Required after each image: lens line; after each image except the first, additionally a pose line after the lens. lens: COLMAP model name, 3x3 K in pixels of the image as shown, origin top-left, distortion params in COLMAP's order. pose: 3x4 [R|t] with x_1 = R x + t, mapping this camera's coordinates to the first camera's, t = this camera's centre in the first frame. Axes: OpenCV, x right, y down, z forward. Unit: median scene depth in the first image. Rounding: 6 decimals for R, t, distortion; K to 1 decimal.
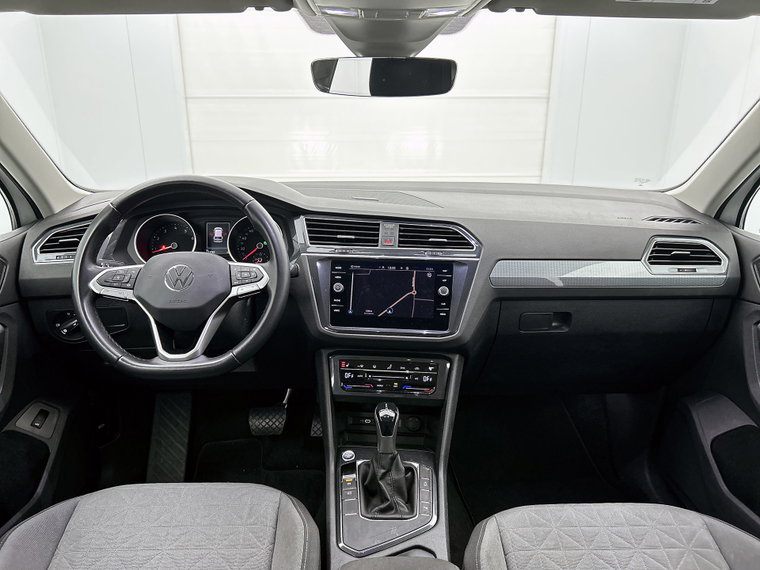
lens RADIAL K [[568.7, 0, 378.8], [0, 568.7, 297.7], [0, 0, 1]] dist [0.124187, -0.100907]
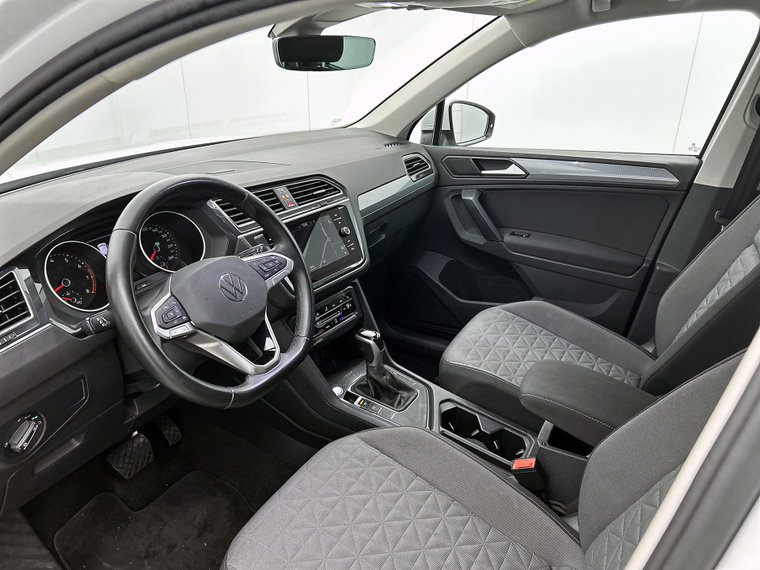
lens RADIAL K [[572.9, 0, 380.0], [0, 572.9, 285.0], [0, 0, 1]] dist [0.112358, -0.100420]
pose [[0.511348, -0.352681, 0.783670, -0.852920], [0.285054, 0.929889, 0.232487, -0.168542], [-0.810720, 0.104506, 0.576031, 0.258623]]
